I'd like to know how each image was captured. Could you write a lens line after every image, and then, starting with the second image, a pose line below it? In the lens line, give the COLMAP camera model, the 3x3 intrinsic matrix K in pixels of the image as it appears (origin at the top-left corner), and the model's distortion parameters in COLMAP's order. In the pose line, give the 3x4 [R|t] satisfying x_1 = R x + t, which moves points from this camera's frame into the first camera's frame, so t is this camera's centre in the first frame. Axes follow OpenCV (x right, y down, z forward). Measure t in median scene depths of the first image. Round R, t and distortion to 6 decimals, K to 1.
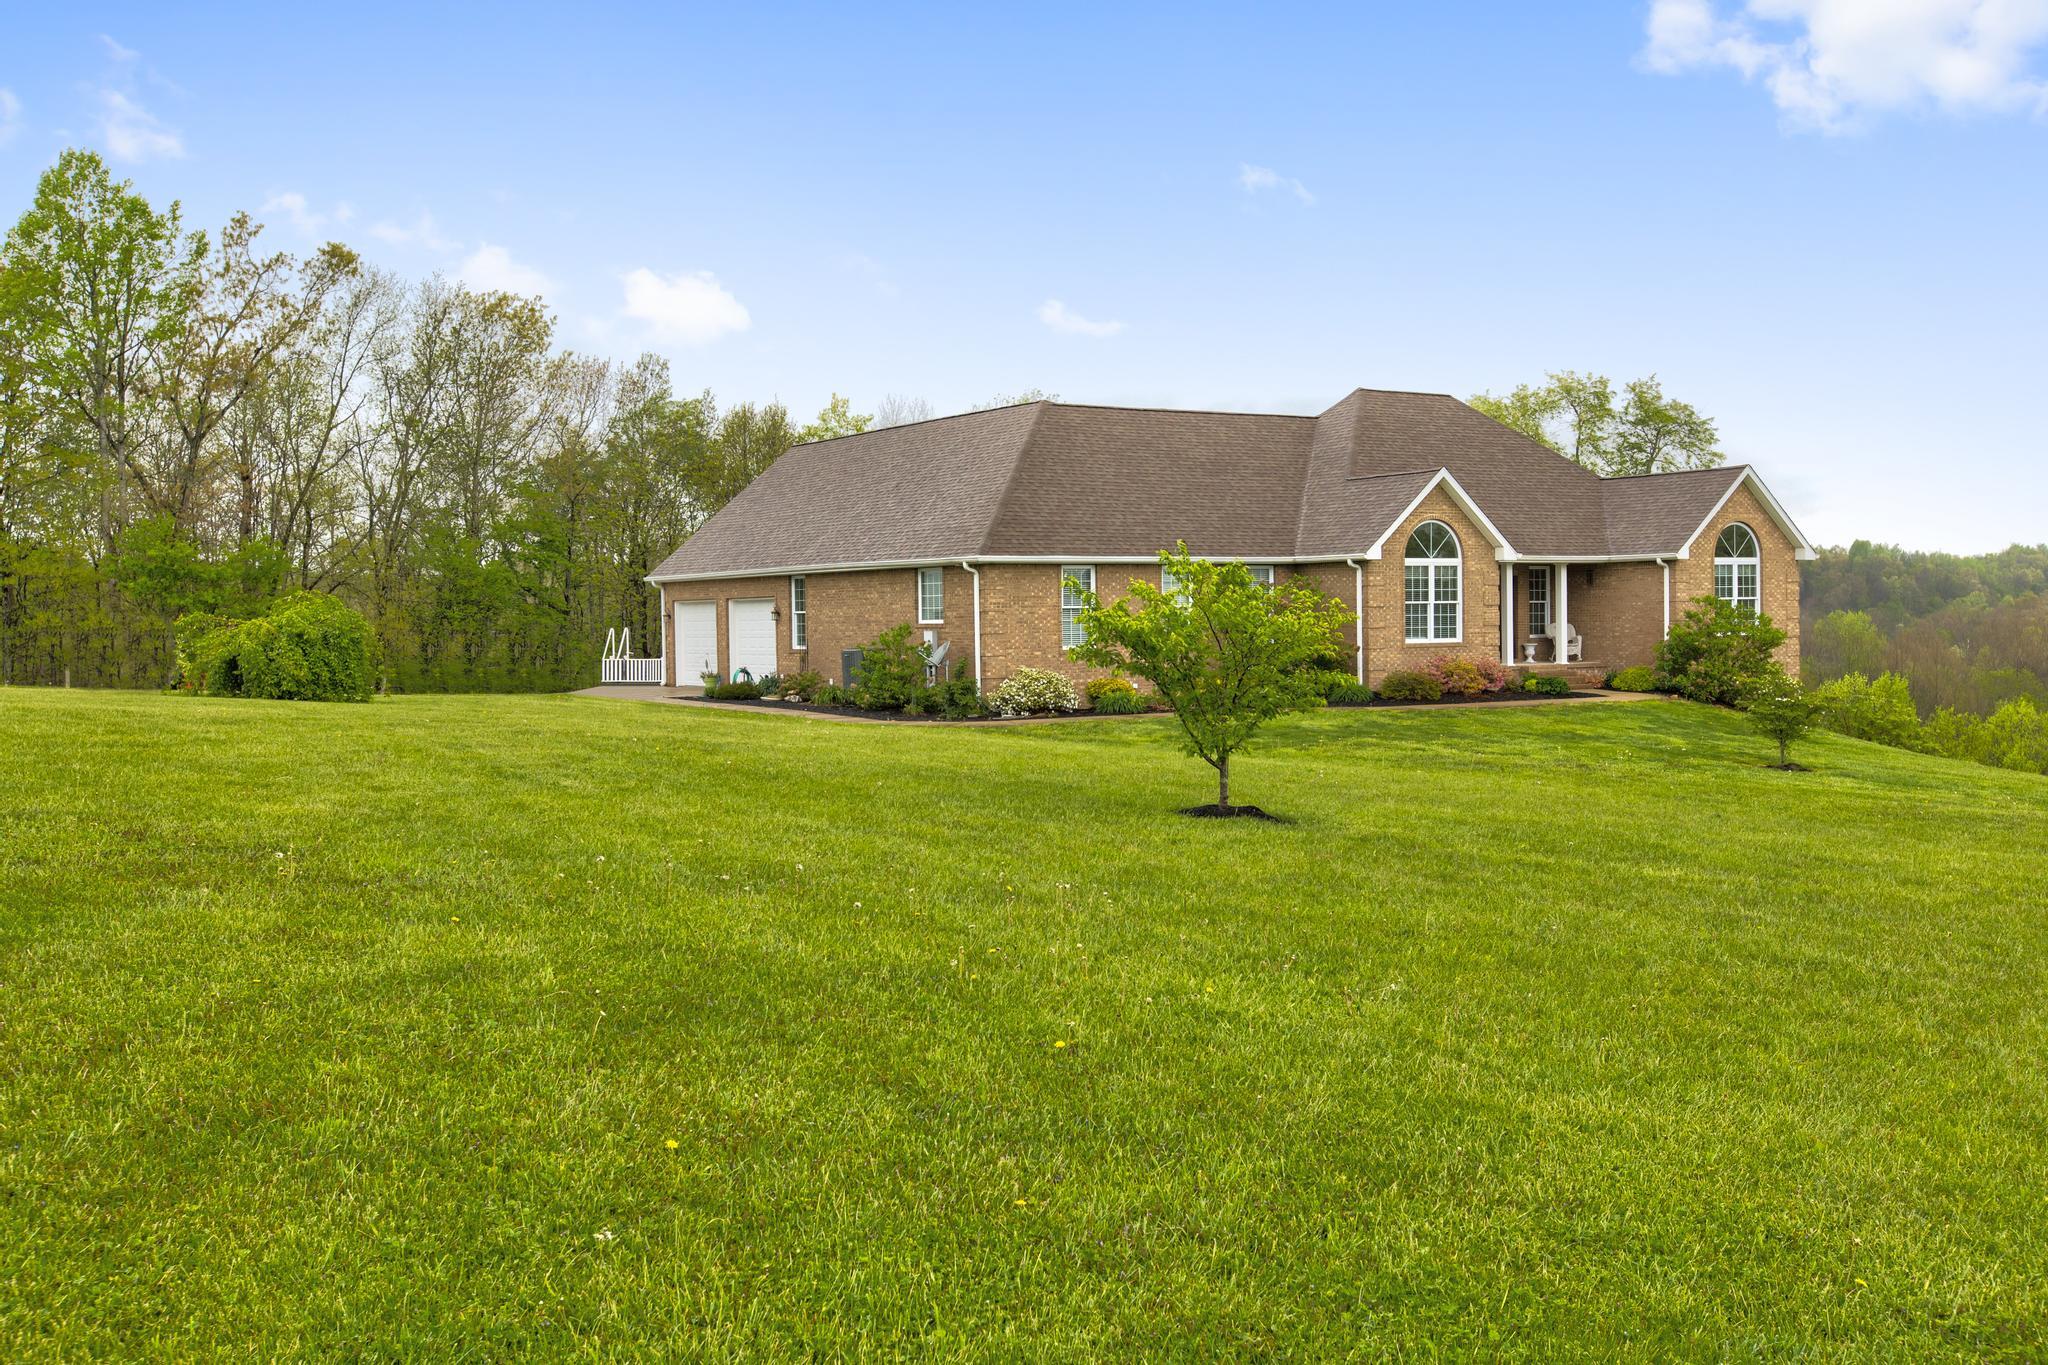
lens RADIAL K [[2036.8, 0, 1024.0], [0, 2036.8, 682.5], [0, 0, 1]] dist [0.015500, 0.012769]
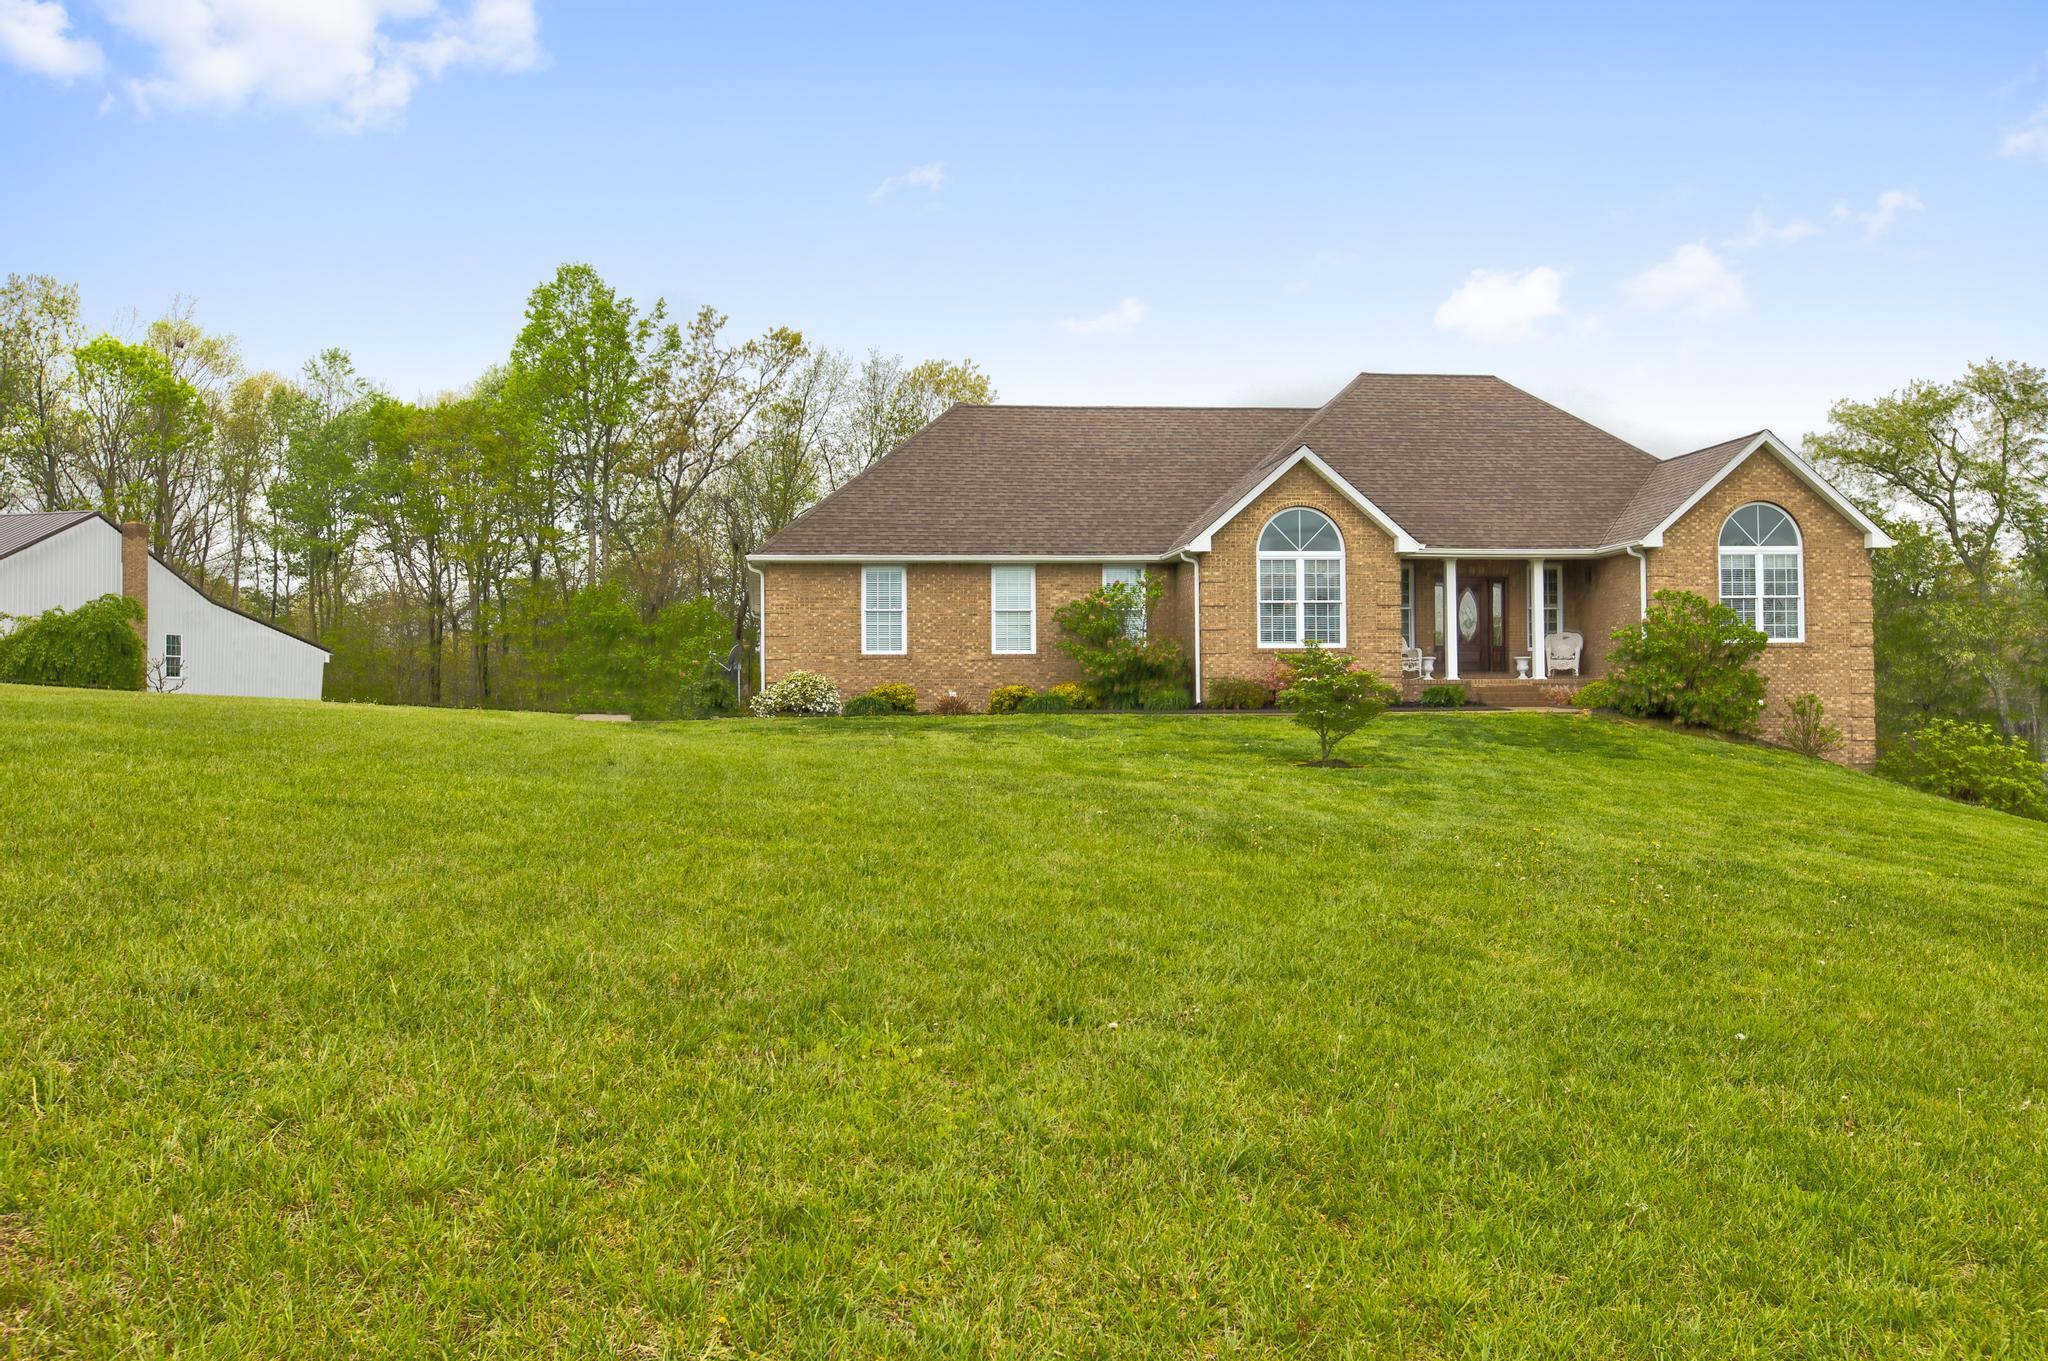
lens RADIAL K [[2061.0, 0, 1024.0], [0, 2061.0, 680.5], [0, 0, 1]] dist [0.004189, 0.002433]
pose [[0.907037, -0.005097, -0.421020, 0.437720], [-0.015692, 0.998823, -0.045900, 0.034840], [0.420758, 0.048239, 0.905889, 0.141649]]
